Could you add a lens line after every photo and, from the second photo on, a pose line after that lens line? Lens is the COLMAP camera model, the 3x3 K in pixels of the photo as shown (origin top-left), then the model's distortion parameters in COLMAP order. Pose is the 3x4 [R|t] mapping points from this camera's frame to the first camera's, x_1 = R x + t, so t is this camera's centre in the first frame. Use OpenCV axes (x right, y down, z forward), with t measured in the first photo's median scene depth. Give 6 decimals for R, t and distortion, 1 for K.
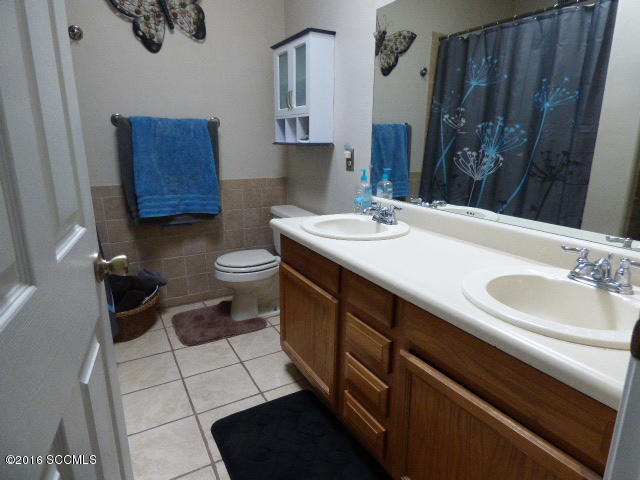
lens RADIAL K [[392.7, 0, 320.3], [0, 392.7, 239.7], [0, 0, 1]] dist [-0.008257, 0.001289]
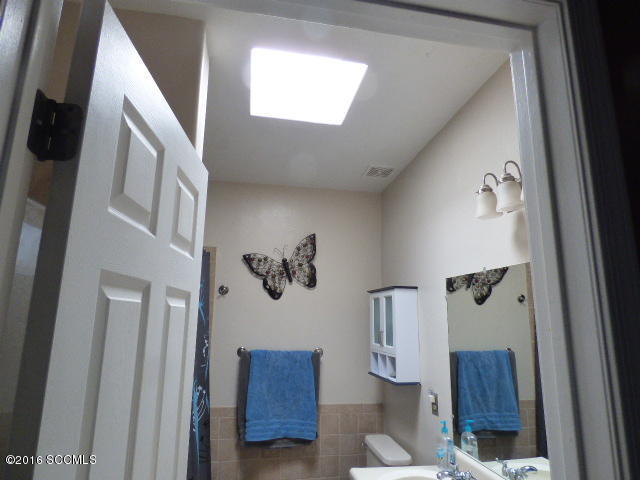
lens RADIAL K [[392.7, 0, 320.1], [0, 392.7, 239.8], [0, 0, 1]] dist [-0.008257, 0.001289]
pose [[0.949576, -0.050238, -0.309485, 0.117618], [-0.087119, 0.905934, -0.414359, -0.127636], [0.301190, 0.420428, 0.855877, -0.138464]]
